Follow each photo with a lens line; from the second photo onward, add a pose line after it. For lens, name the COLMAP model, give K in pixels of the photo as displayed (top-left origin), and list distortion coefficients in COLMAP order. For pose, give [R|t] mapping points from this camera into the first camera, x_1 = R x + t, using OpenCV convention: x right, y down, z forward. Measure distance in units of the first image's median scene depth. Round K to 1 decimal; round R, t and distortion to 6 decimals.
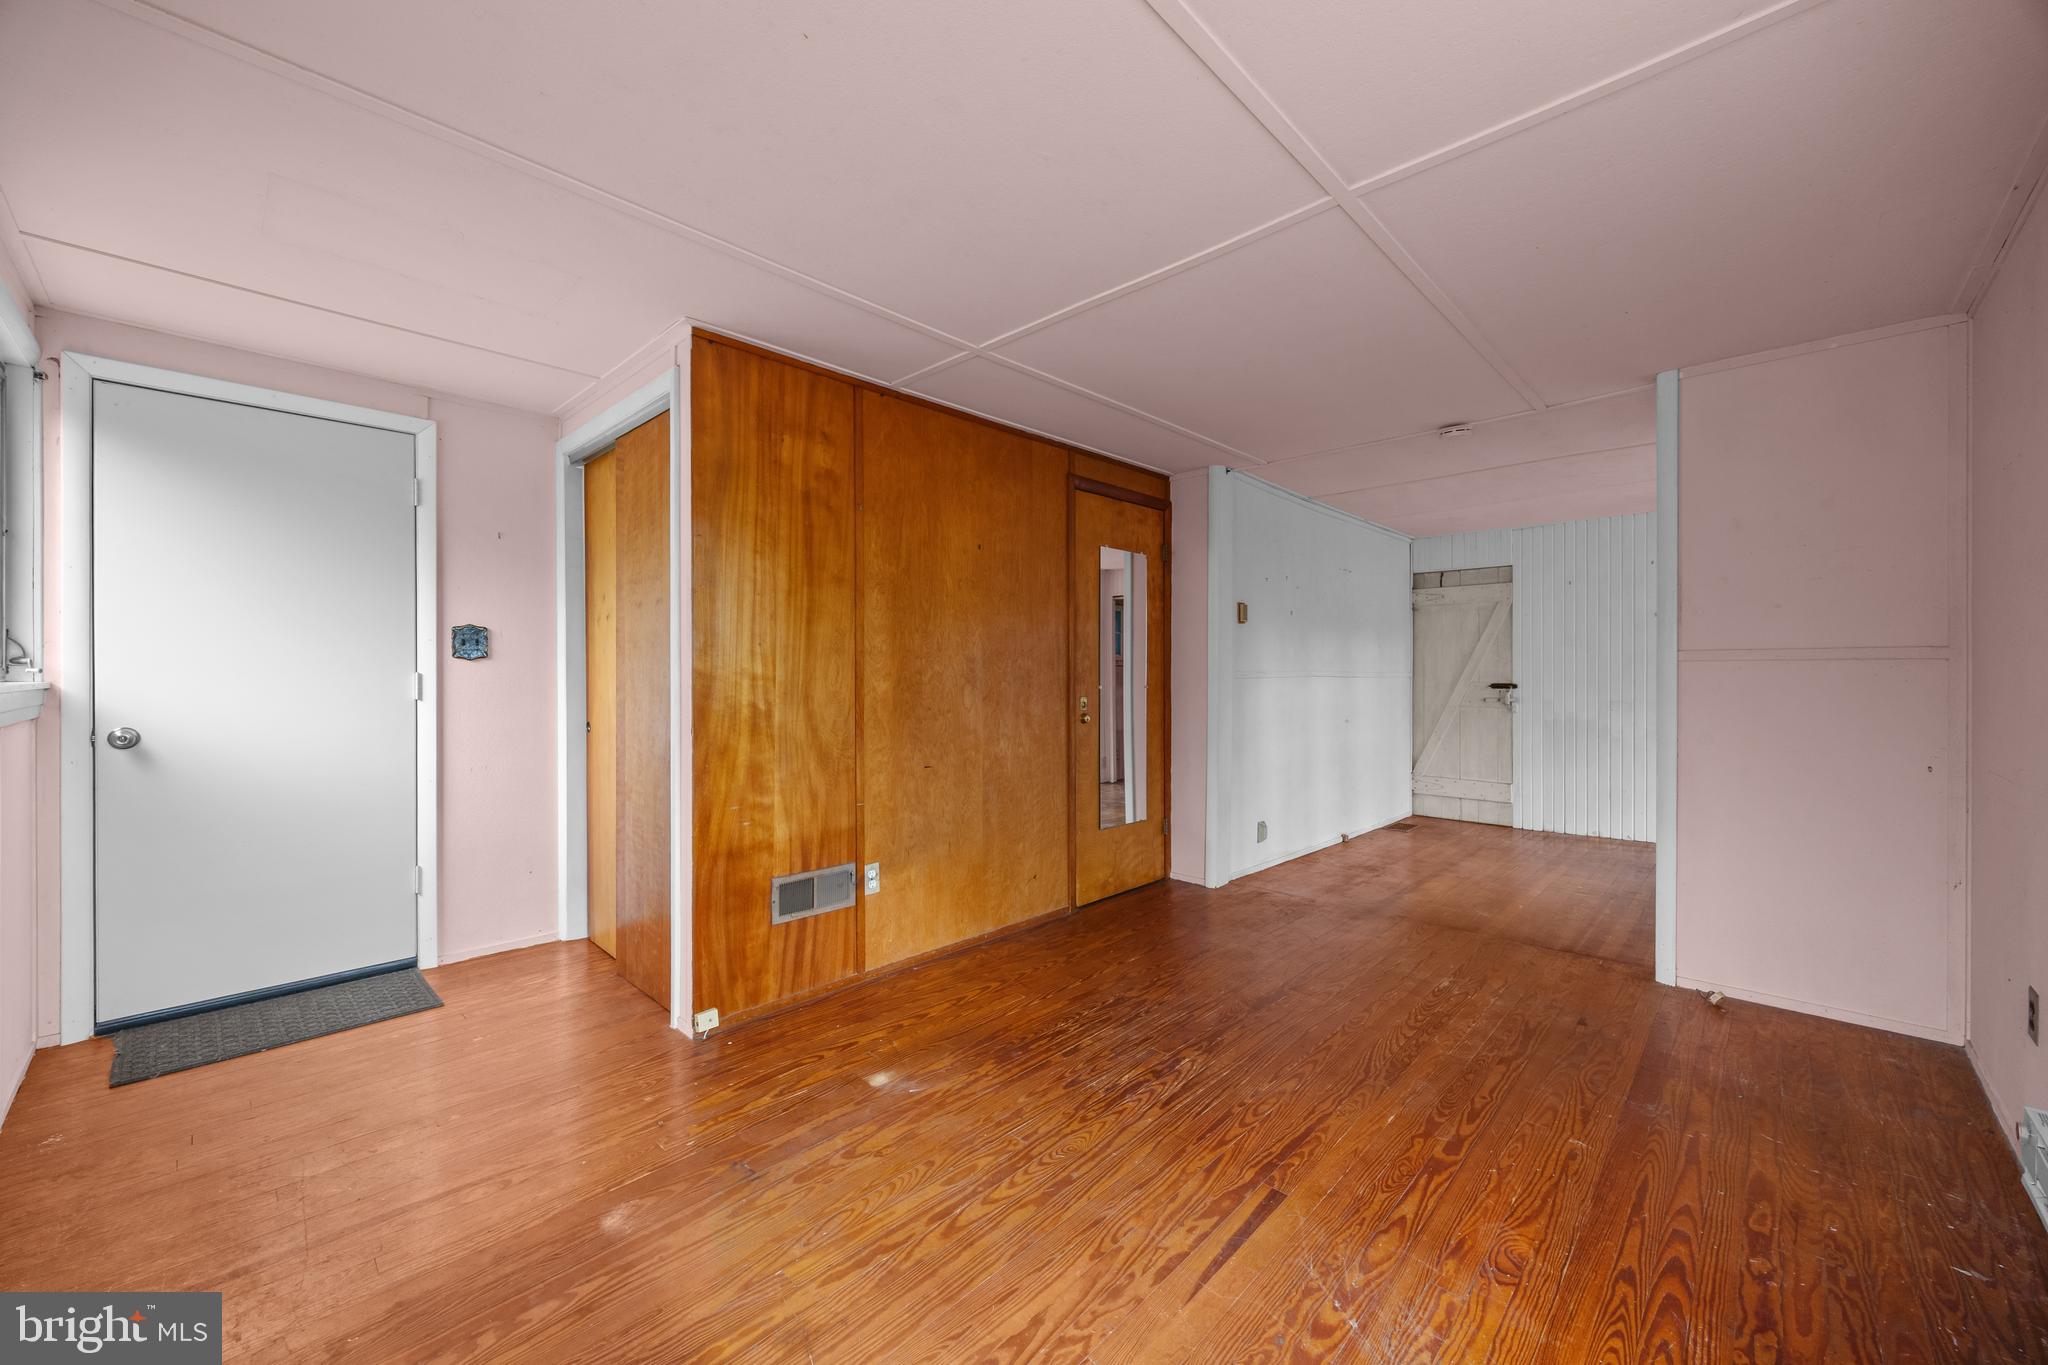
lens RADIAL K [[783.3, 0, 1009.7], [0, 783.3, 675.6], [0, 0, 1]] dist [-0.001476, 0.000309]
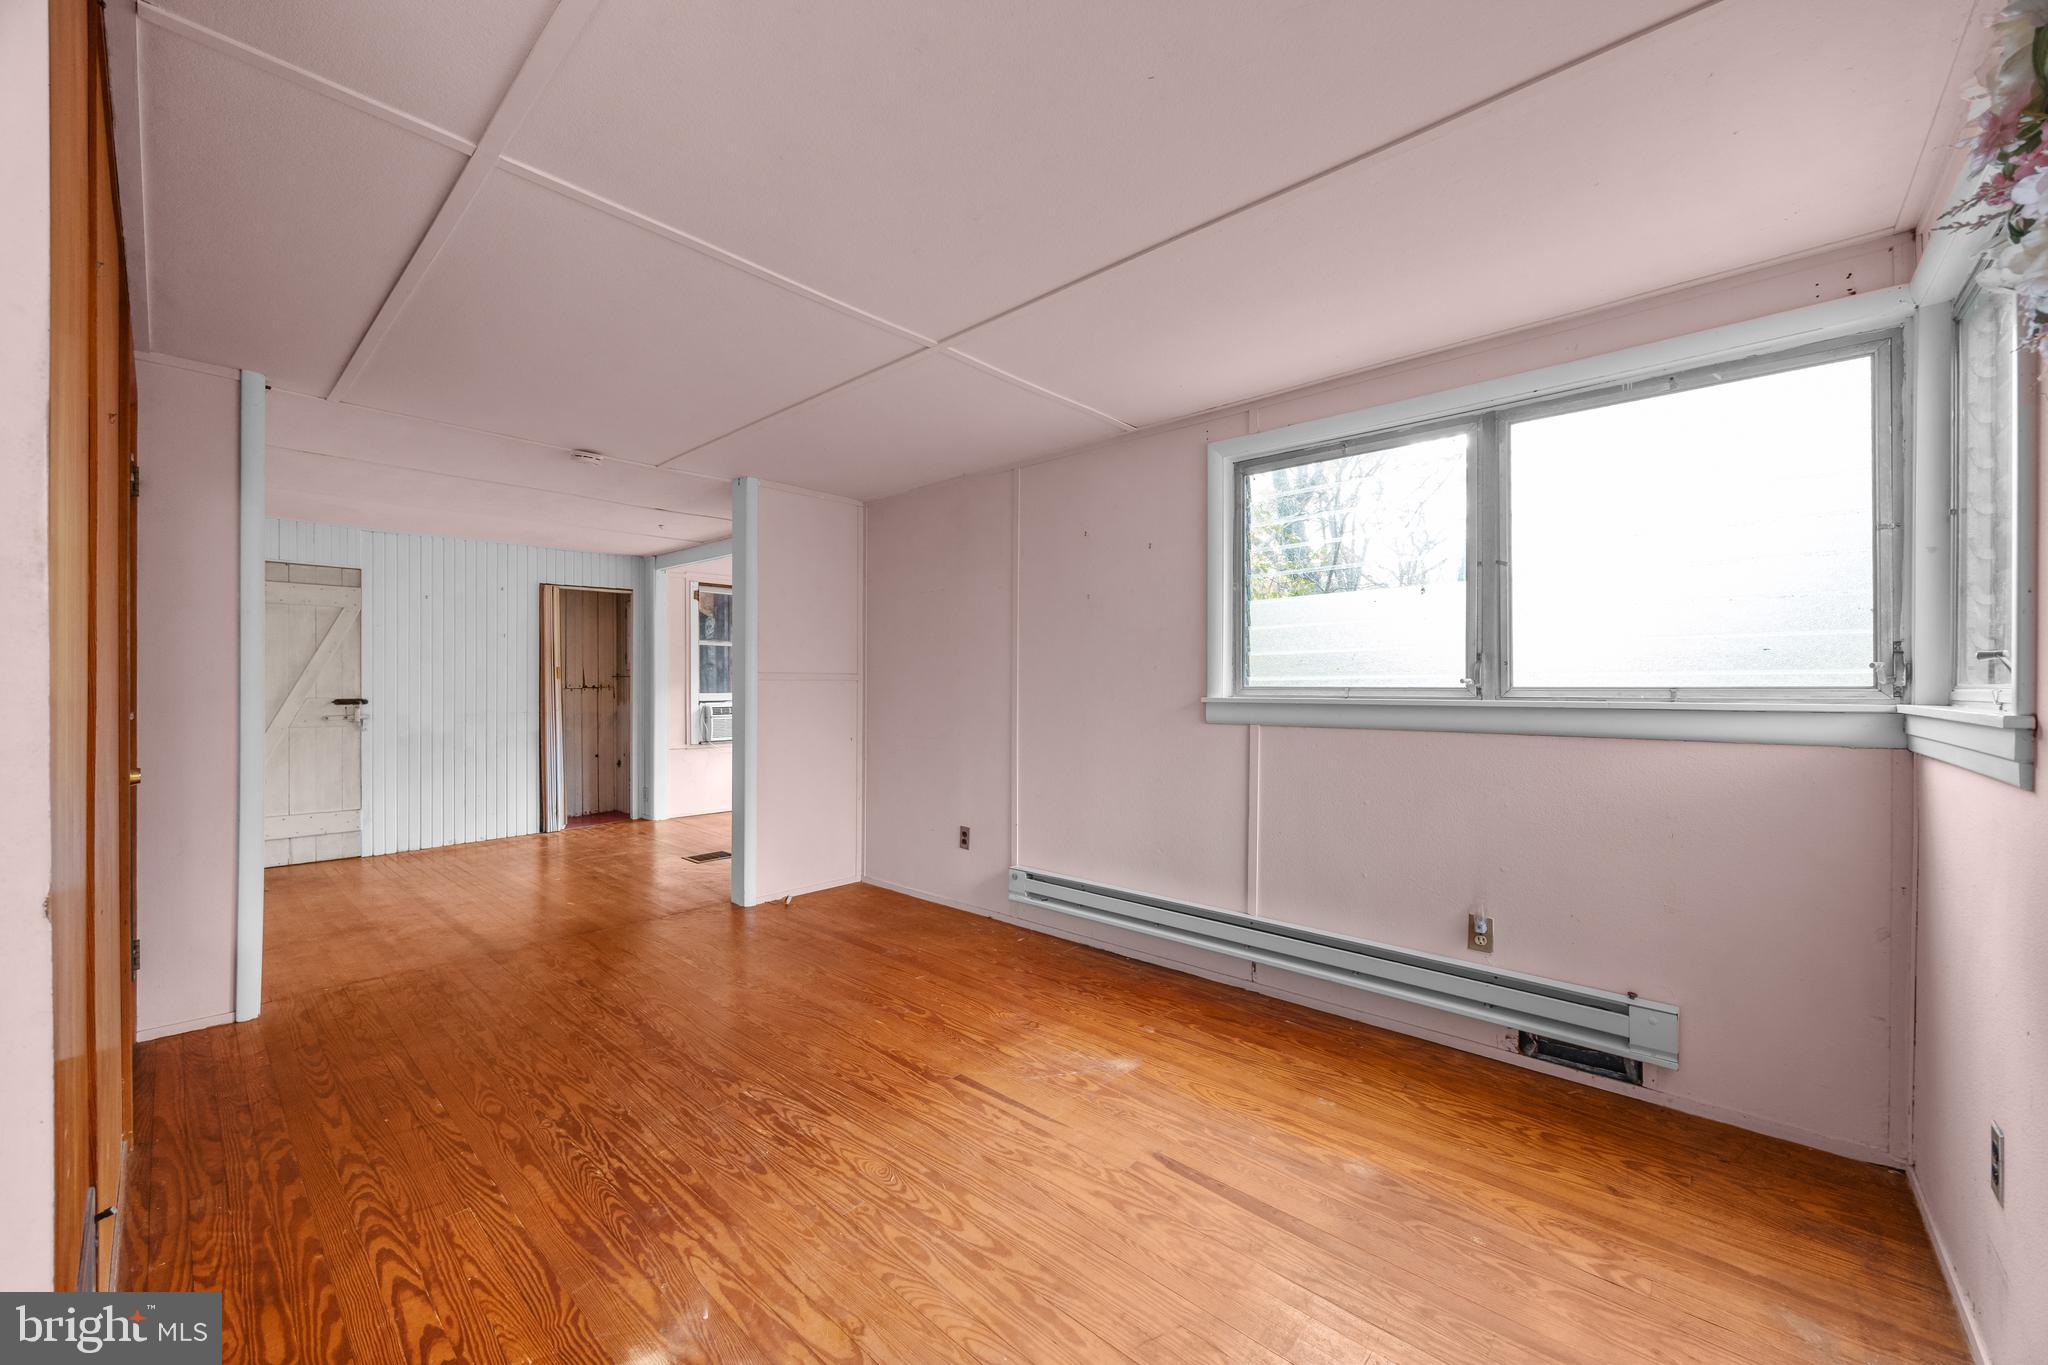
lens RADIAL K [[783.3, 0, 1009.5], [0, 783.3, 686.8], [0, 0, 1]] dist [-0.001476, 0.000309]
pose [[-0.030927, -0.001444, 0.999521, -0.796033], [0.002332, 0.999996, 0.001516, -0.009585], [-0.999519, 0.002377, -0.030924, 0.752694]]
